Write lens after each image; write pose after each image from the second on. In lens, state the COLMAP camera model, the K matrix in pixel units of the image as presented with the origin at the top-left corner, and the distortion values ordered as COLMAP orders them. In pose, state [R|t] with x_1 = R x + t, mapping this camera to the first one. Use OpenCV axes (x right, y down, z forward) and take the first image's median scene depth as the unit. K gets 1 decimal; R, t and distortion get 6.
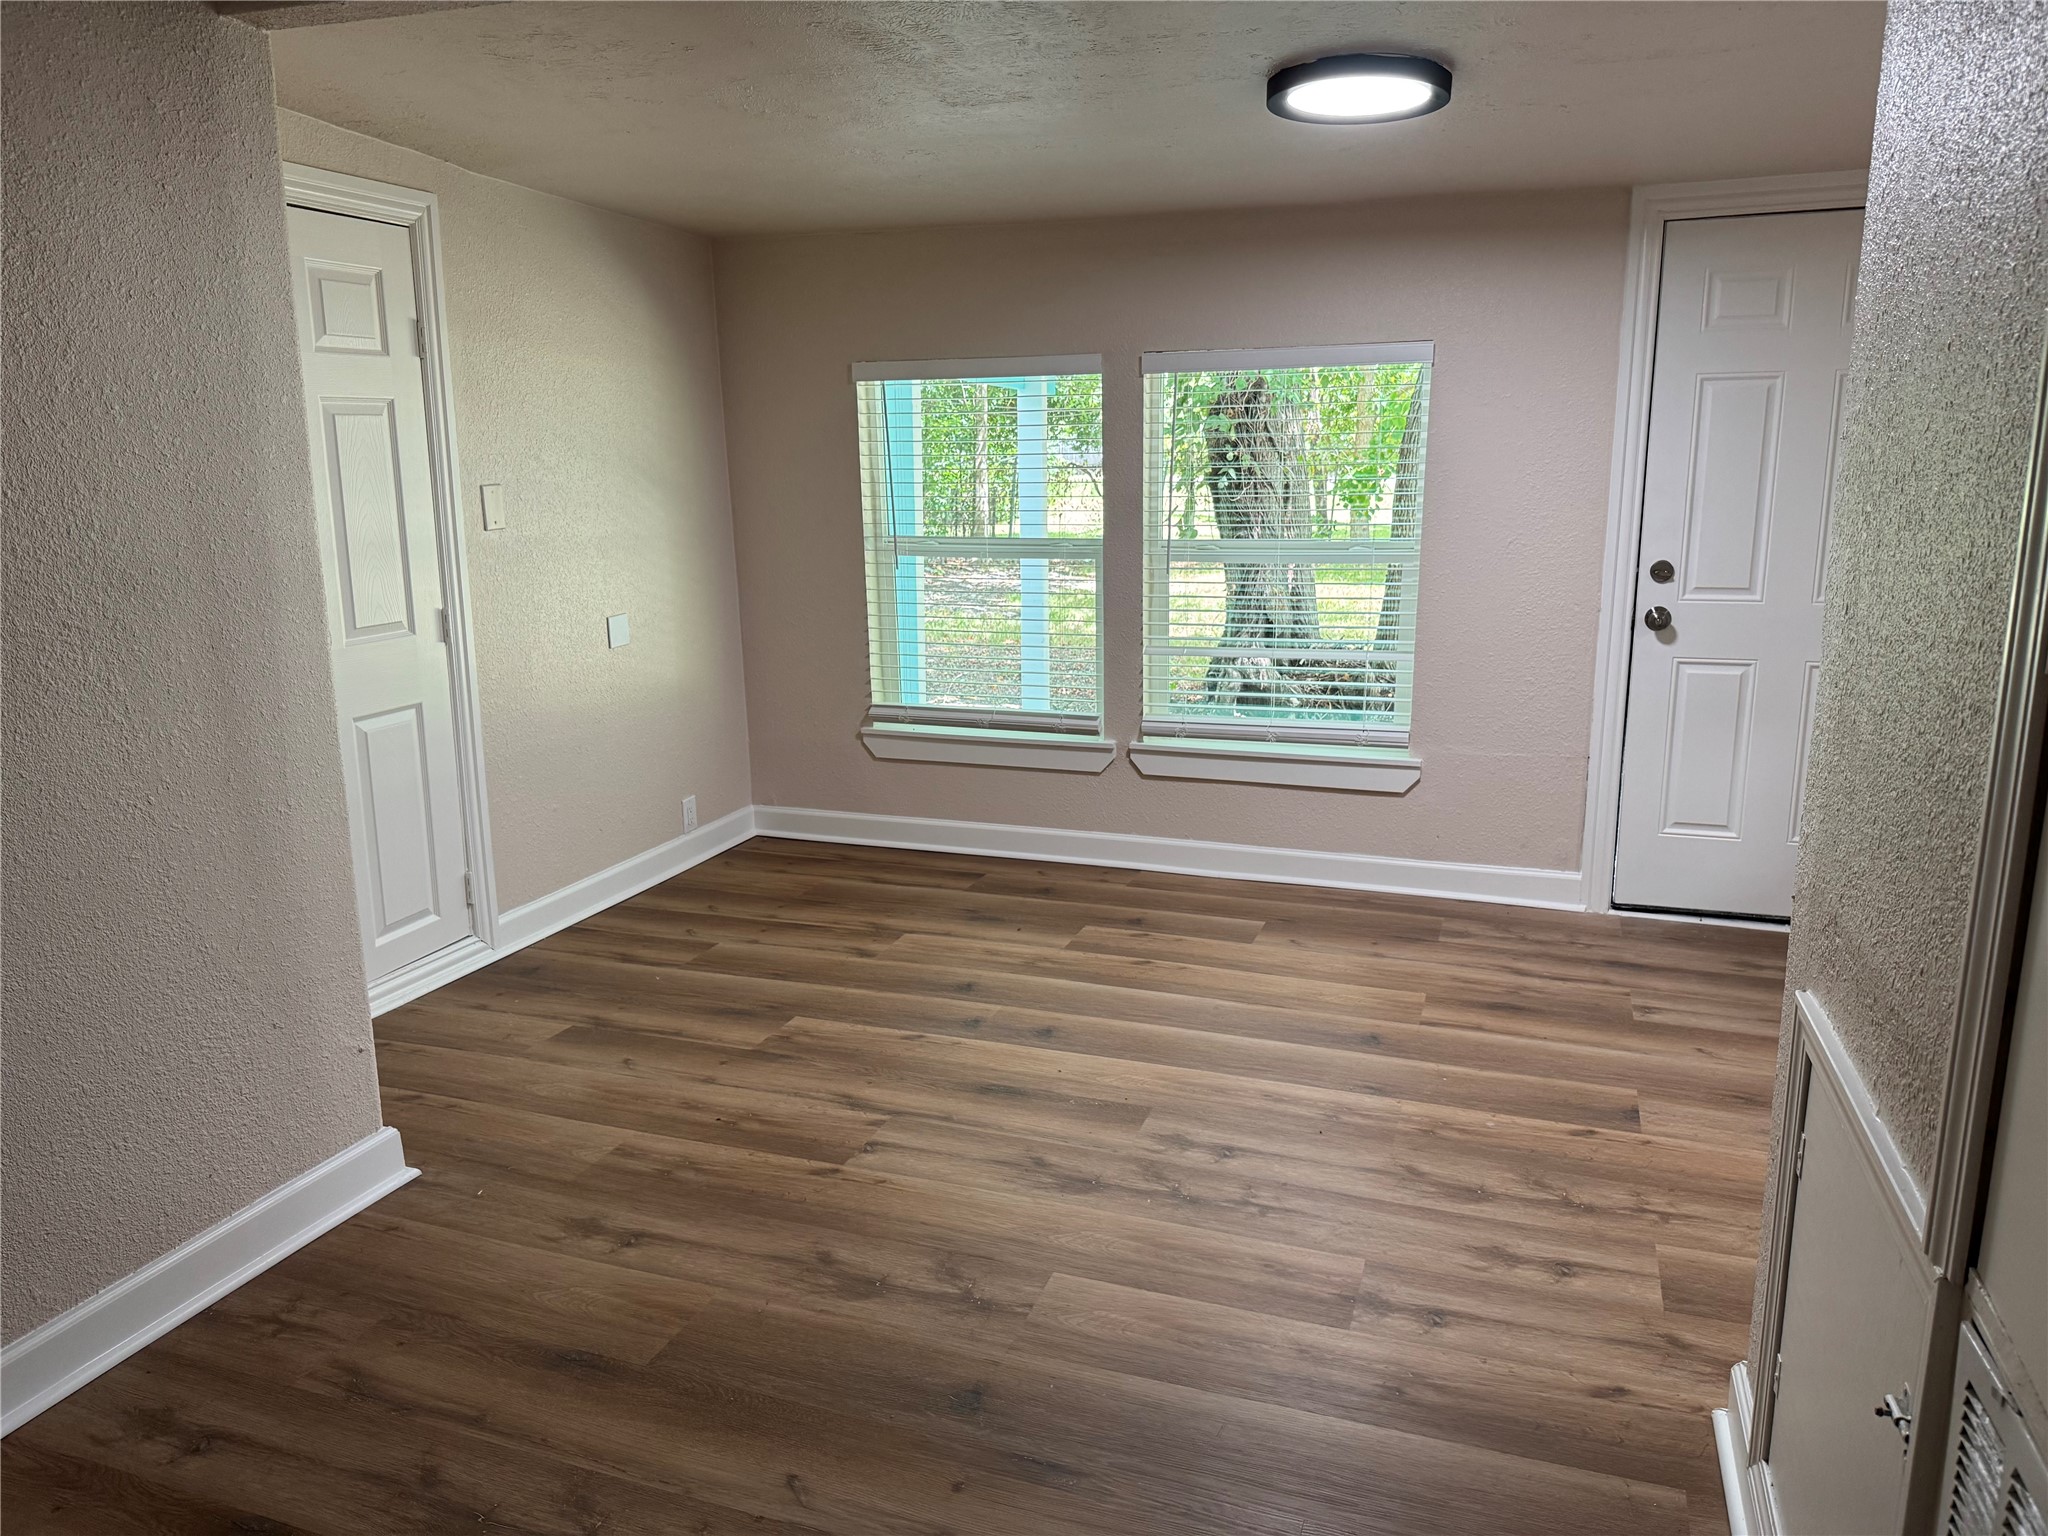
lens RADIAL K [[1446.5, 0, 1037.9], [0, 1446.5, 753.9], [0, 0, 1]] dist [0.067299, -0.096288]
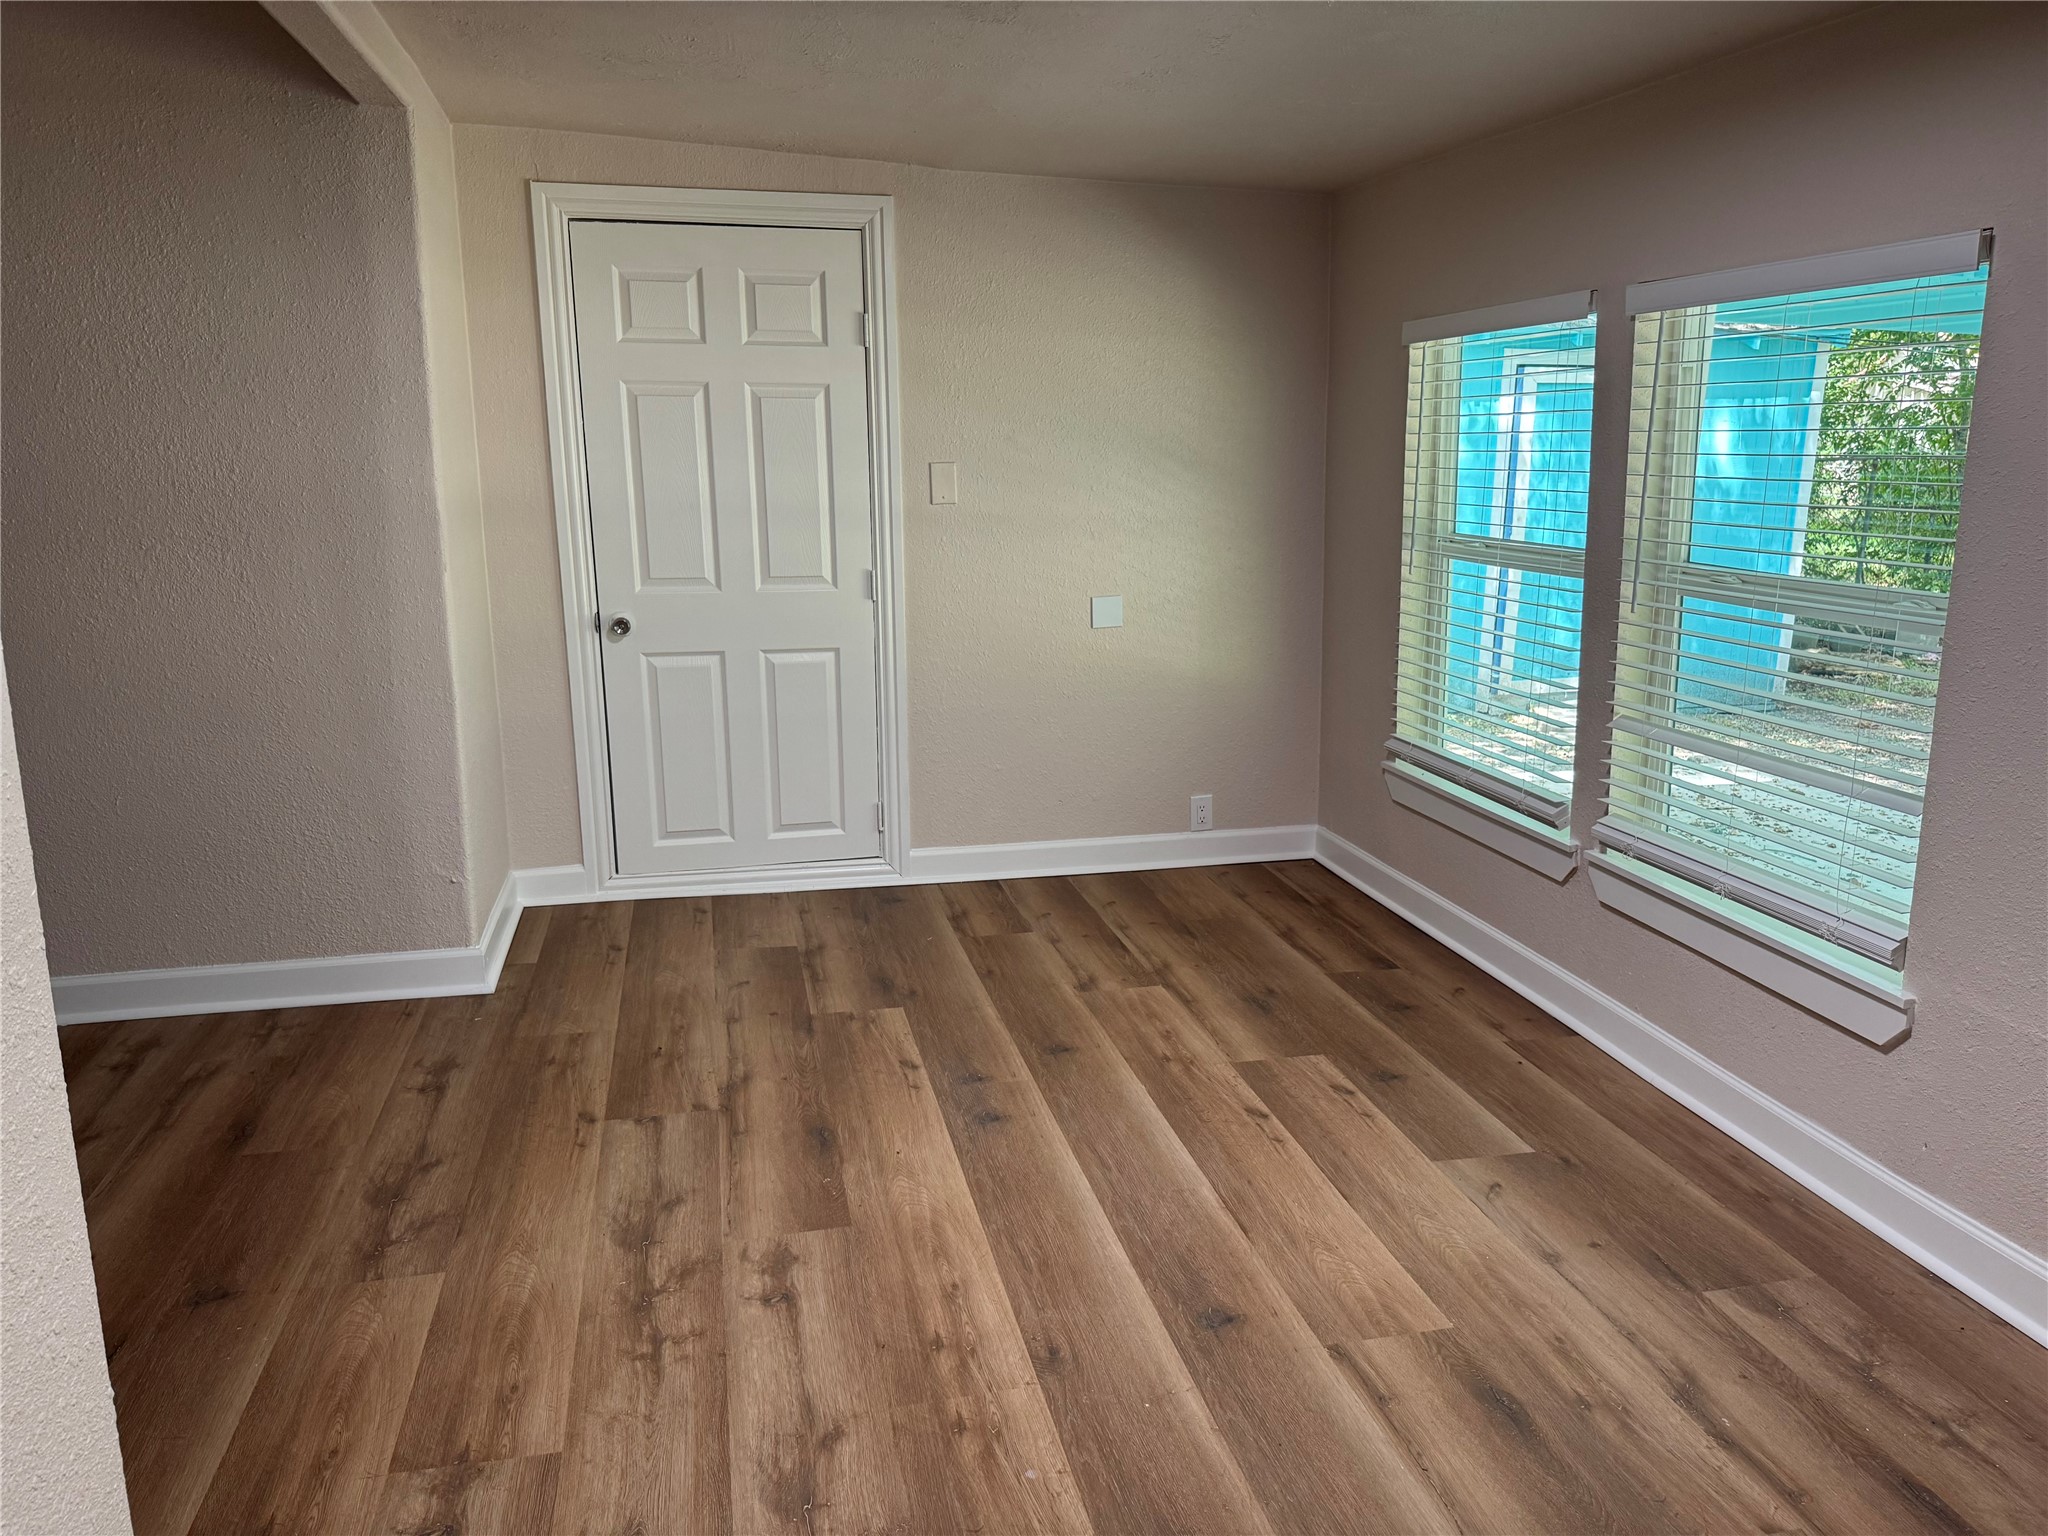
lens RADIAL K [[1446.5, 0, 1023.9], [0, 1446.5, 763.6], [0, 0, 1]] dist [0.067299, -0.096288]
pose [[0.539859, 0.196899, -0.818403, 0.619850], [-0.180693, 0.976700, 0.115790, -0.104308], [0.822133, 0.085369, 0.562859, 0.479635]]
